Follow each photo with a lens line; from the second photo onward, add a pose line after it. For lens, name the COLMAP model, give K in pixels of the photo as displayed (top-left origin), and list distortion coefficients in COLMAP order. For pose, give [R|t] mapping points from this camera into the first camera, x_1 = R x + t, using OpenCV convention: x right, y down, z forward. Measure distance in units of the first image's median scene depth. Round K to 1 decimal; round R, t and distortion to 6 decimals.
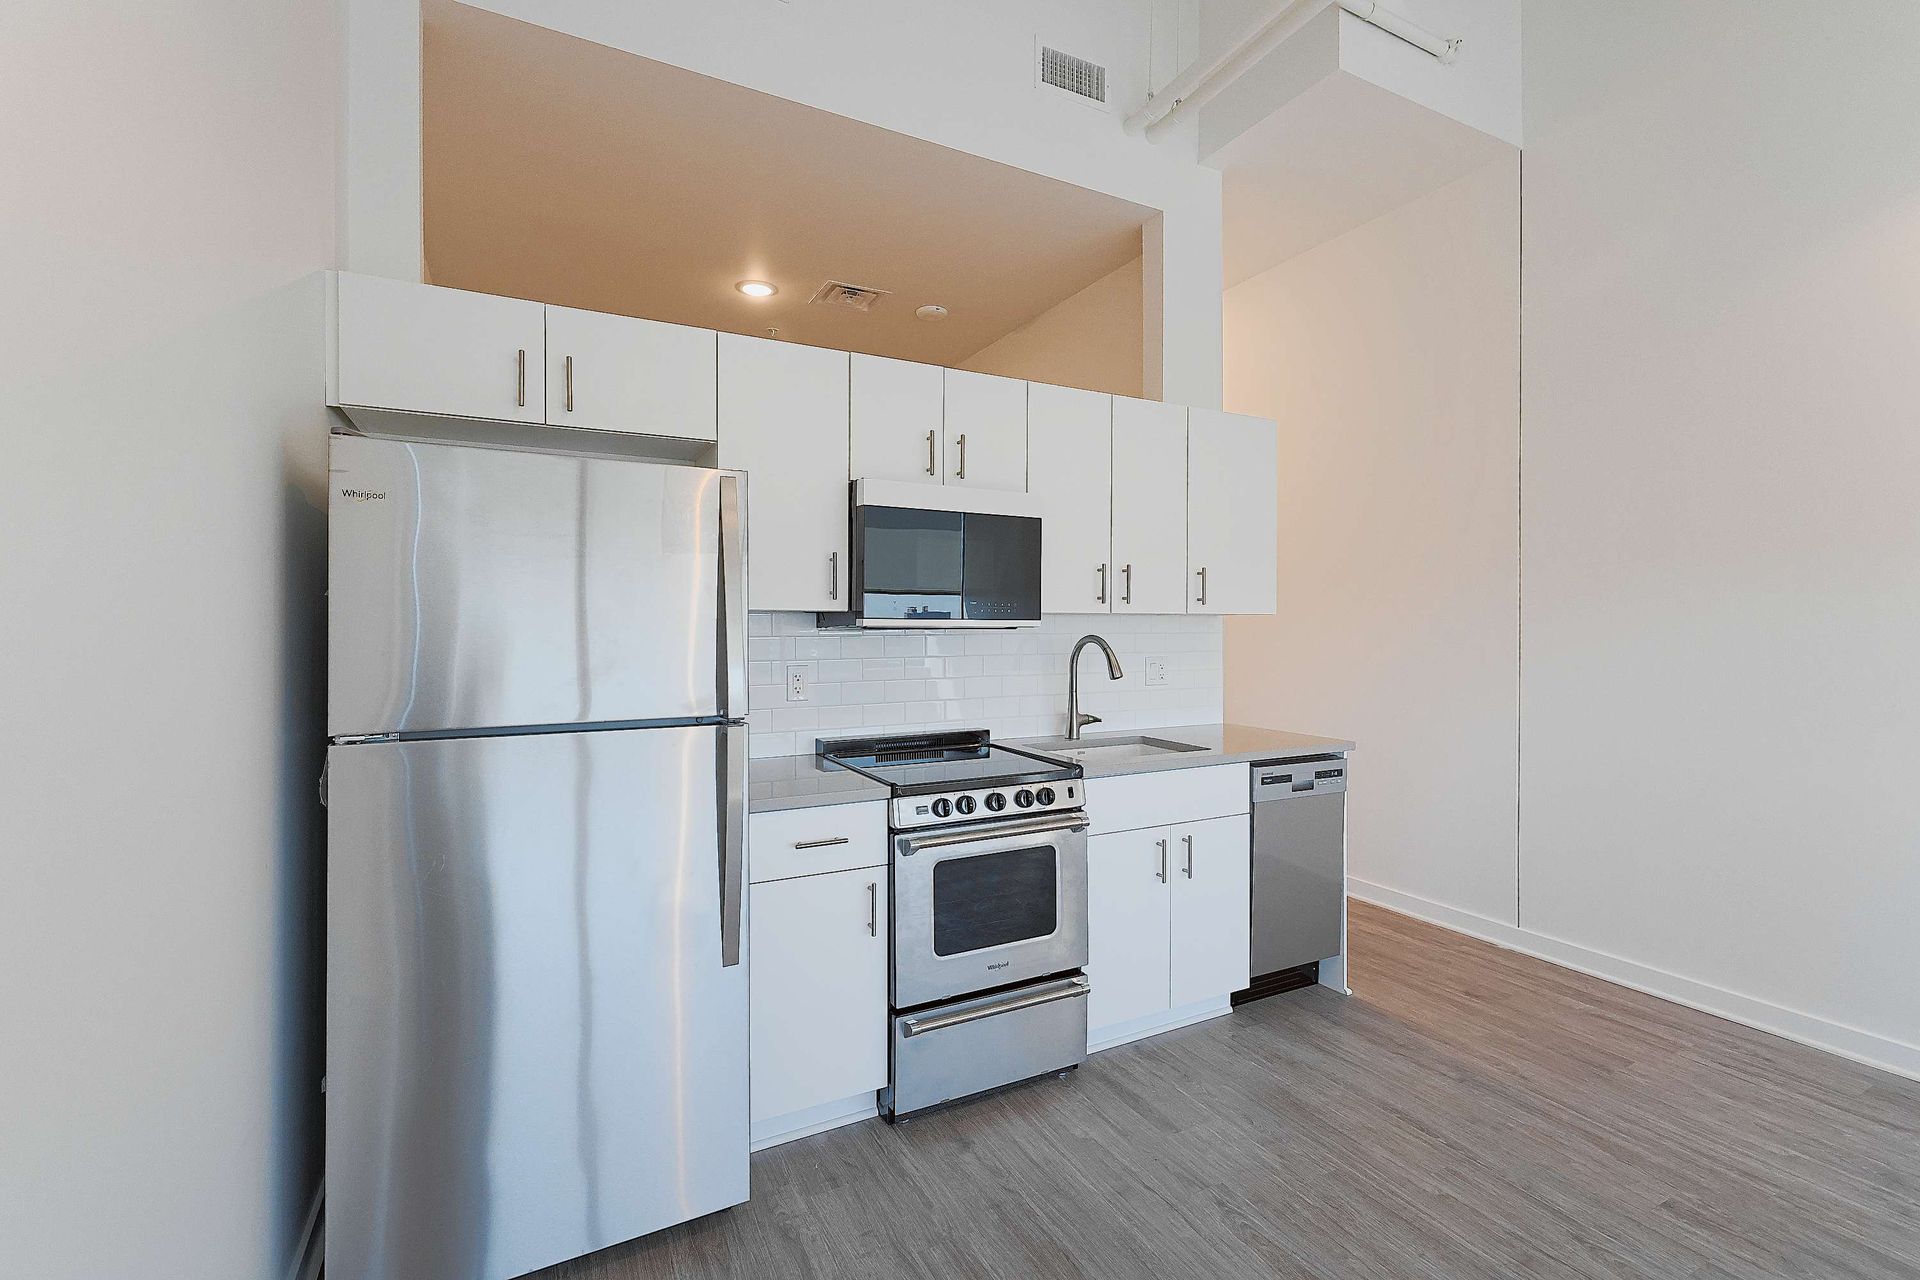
lens RADIAL K [[848.6, 0, 969.0], [0, 848.6, 628.5], [0, 0, 1]] dist [-0.000044, 0.000127]
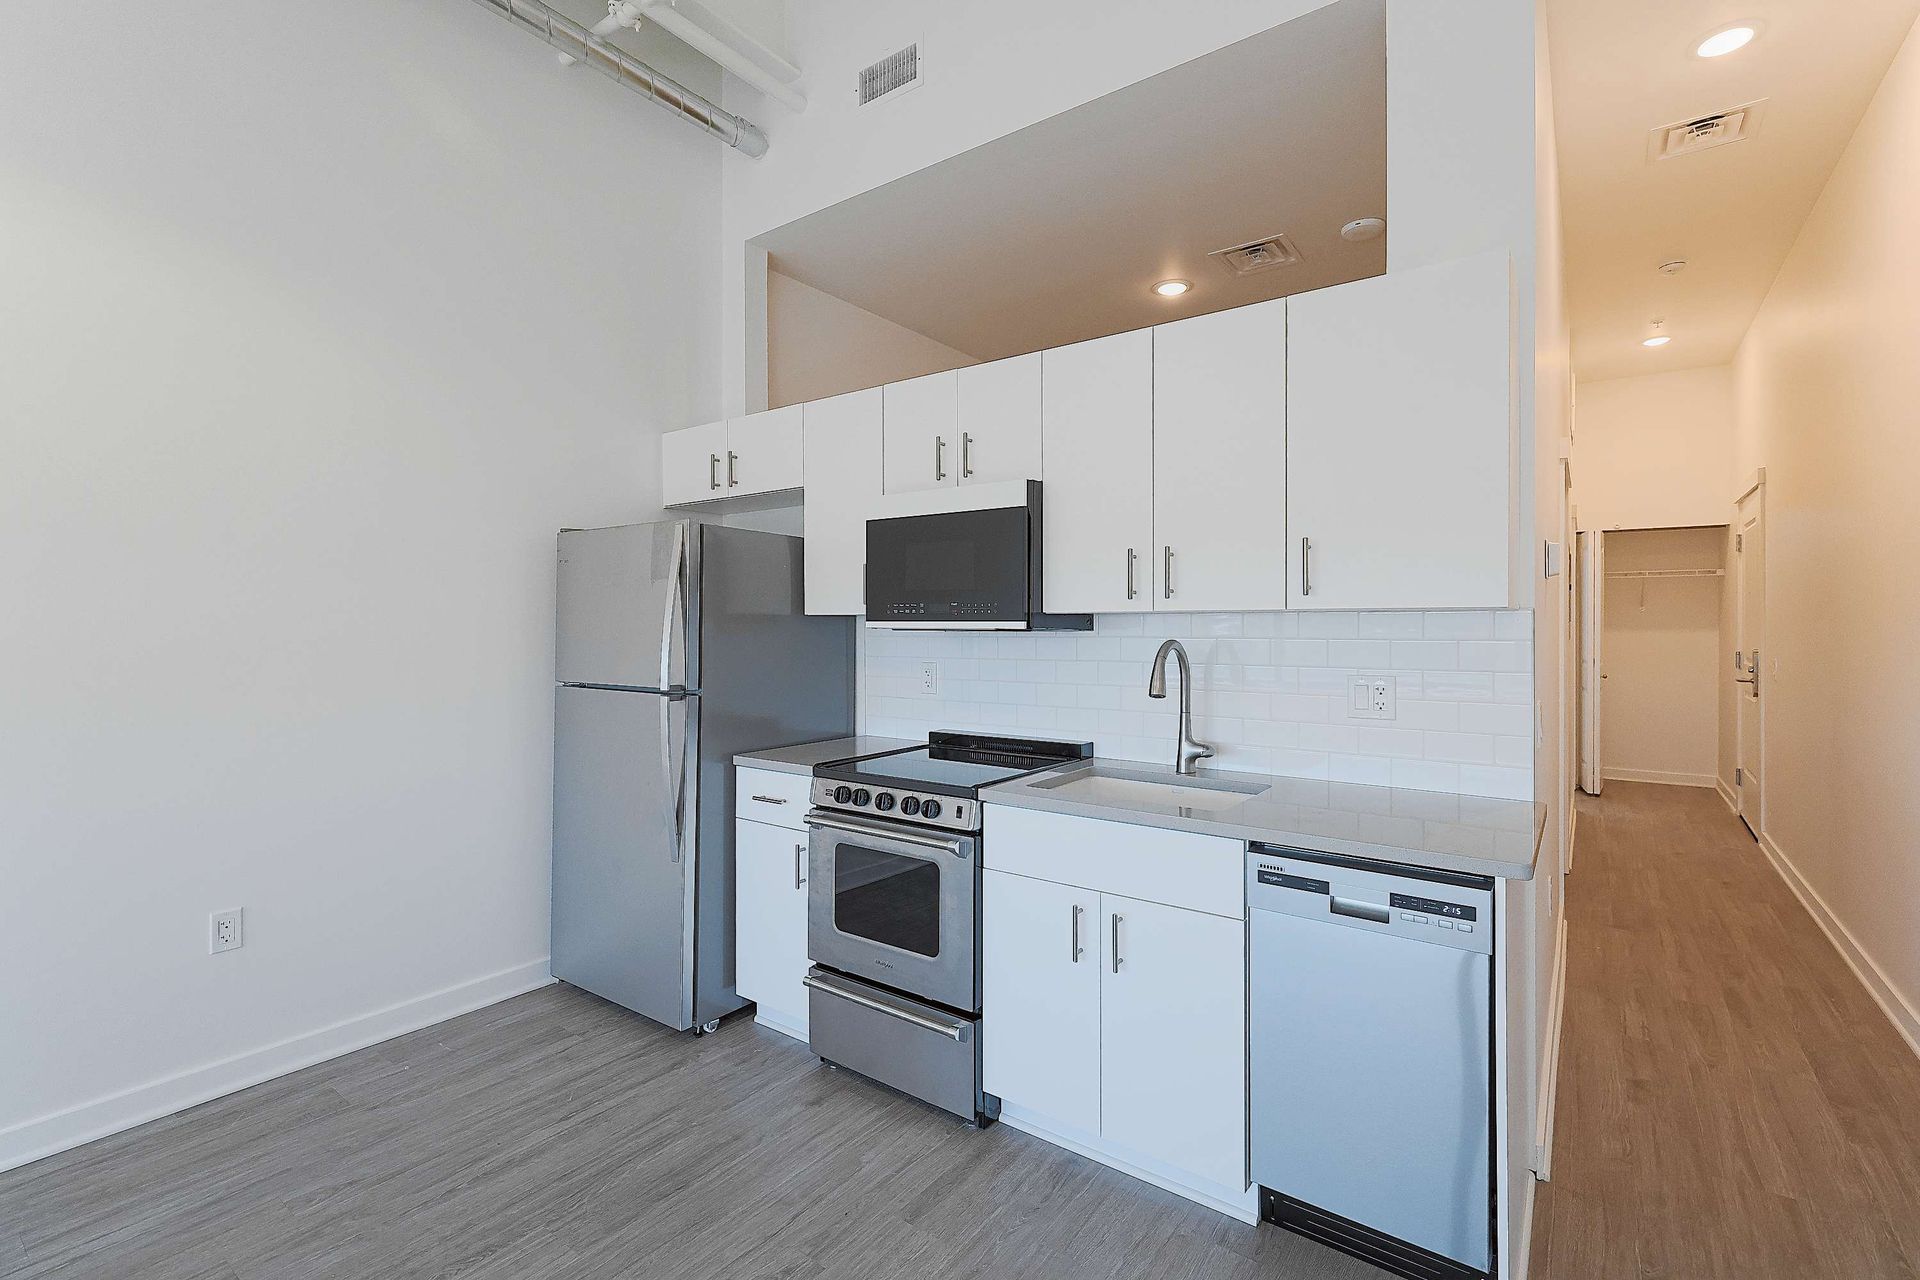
lens RADIAL K [[848.6, 0, 969.0], [0, 848.6, 628.5], [0, 0, 1]] dist [-0.000044, 0.000127]
pose [[0.442218, 0.002464, -0.896904, 0.924324], [-0.003286, 0.999994, 0.001126, -0.003304], [0.896902, 0.002449, 0.442224, 0.603371]]
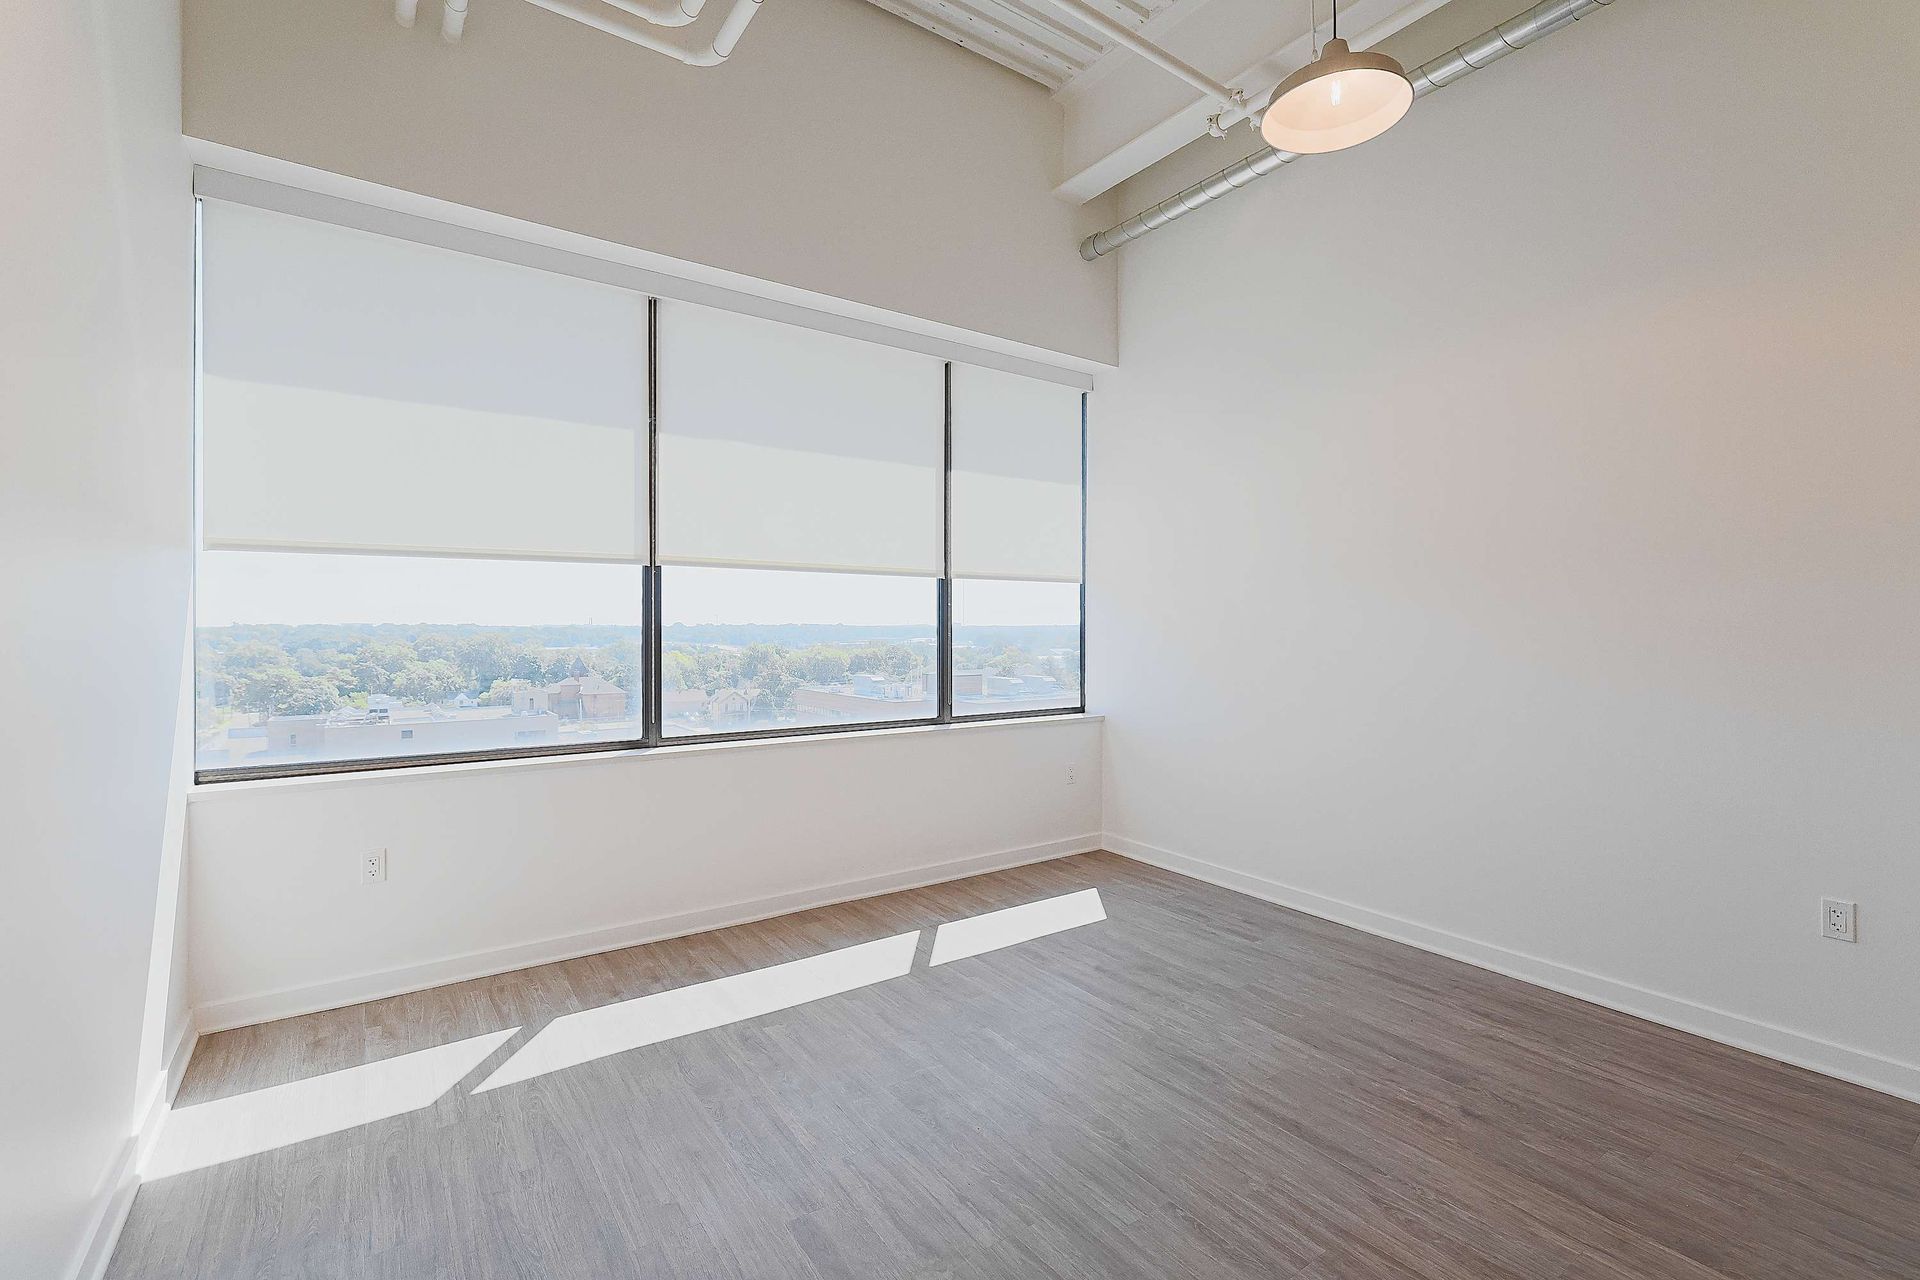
lens RADIAL K [[848.6, 0, 969.0], [0, 848.6, 628.5], [0, 0, 1]] dist [-0.000044, 0.000127]
pose [[-0.991456, 0.000375, -0.130440, 0.823553], [-0.000407, 0.999982, 0.005968, -0.001858], [0.130440, 0.005971, -0.991438, 1.123462]]
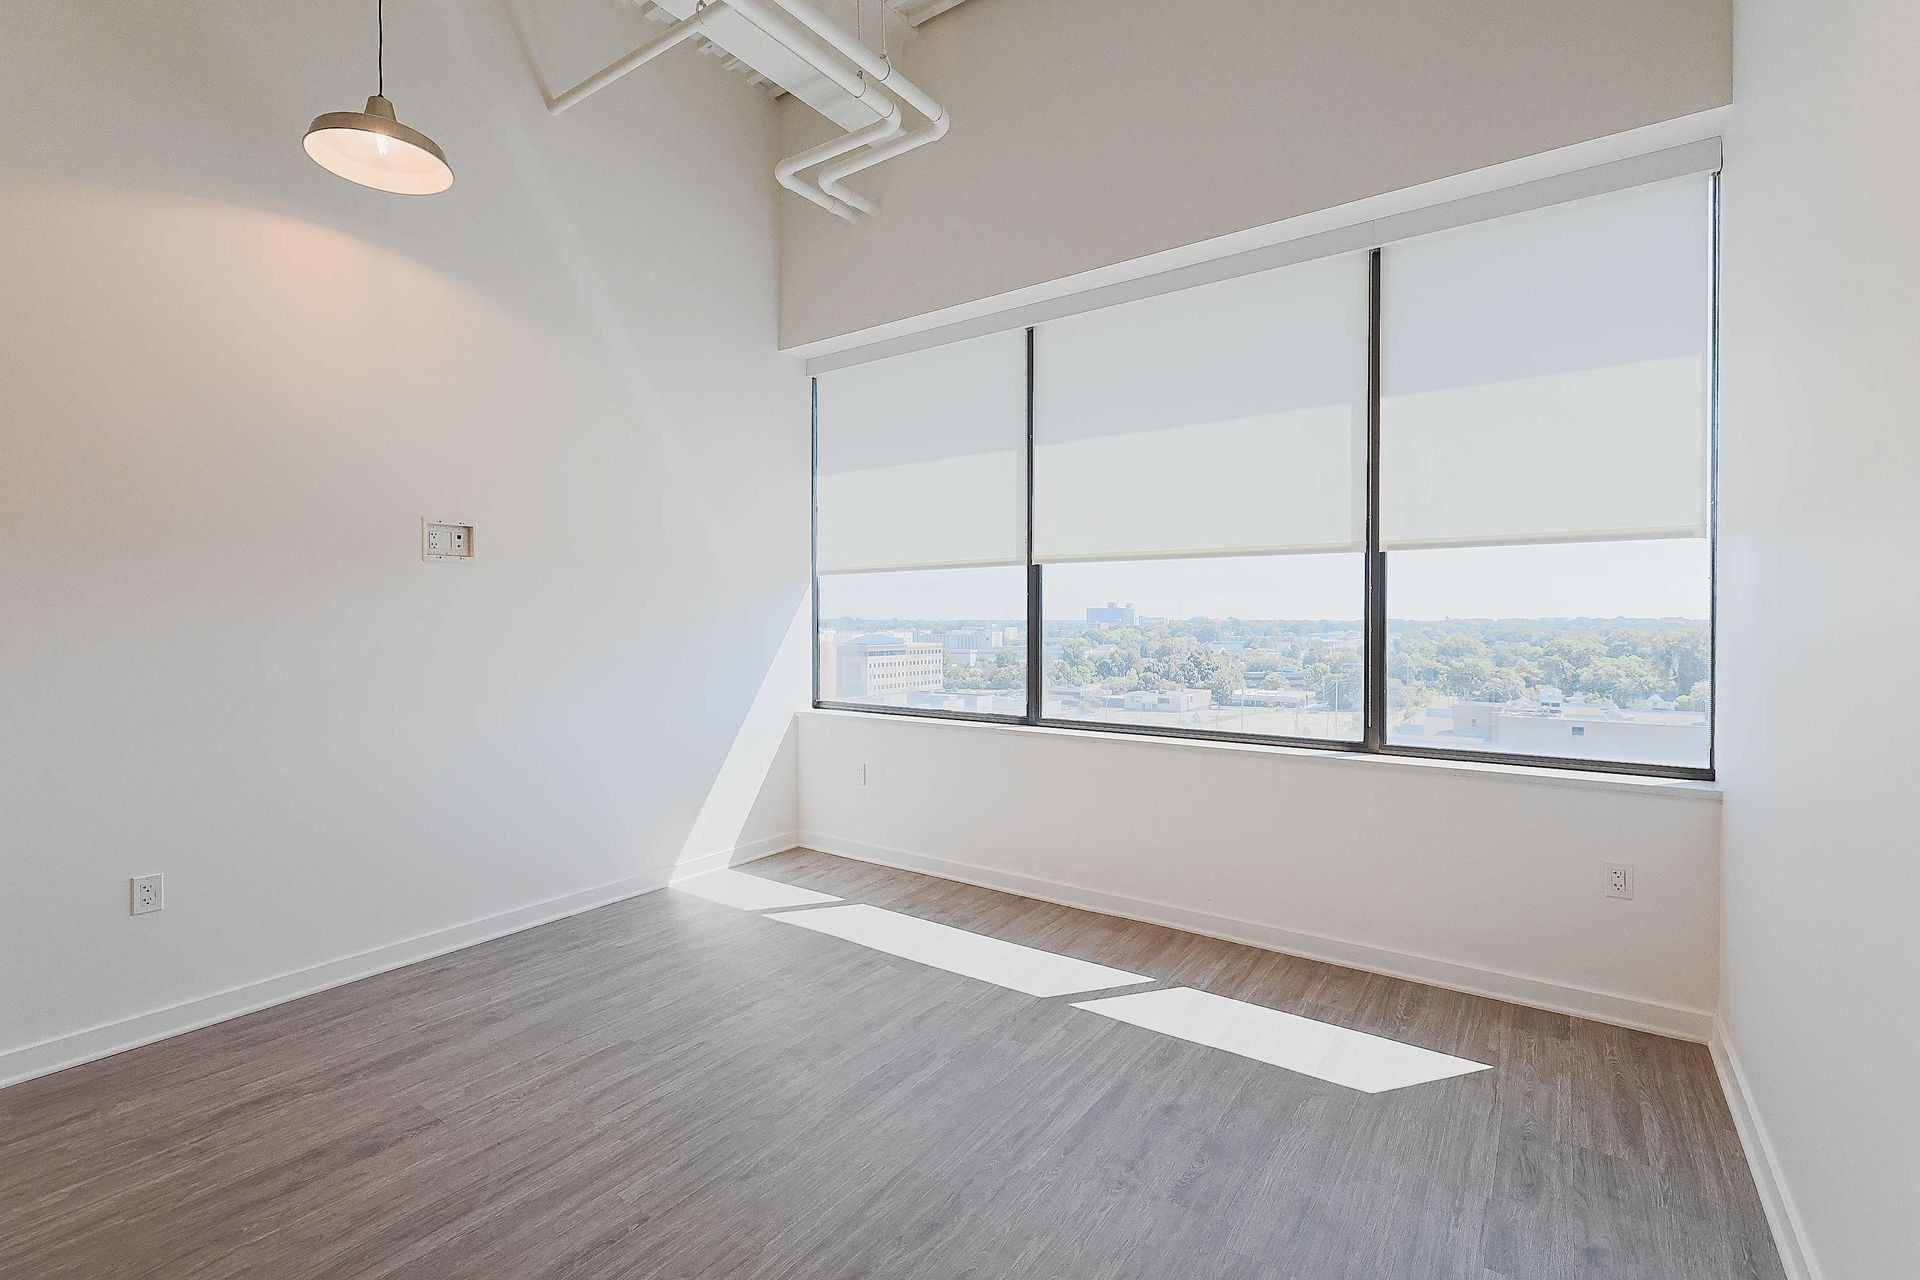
lens RADIAL K [[848.6, 0, 969.0], [0, 848.6, 628.5], [0, 0, 1]] dist [-0.000044, 0.000127]
pose [[-0.458346, -0.008421, 0.888734, -0.244502], [0.003225, 0.999933, 0.011138, 0.003383], [-0.888768, 0.007971, -0.458288, 0.468736]]
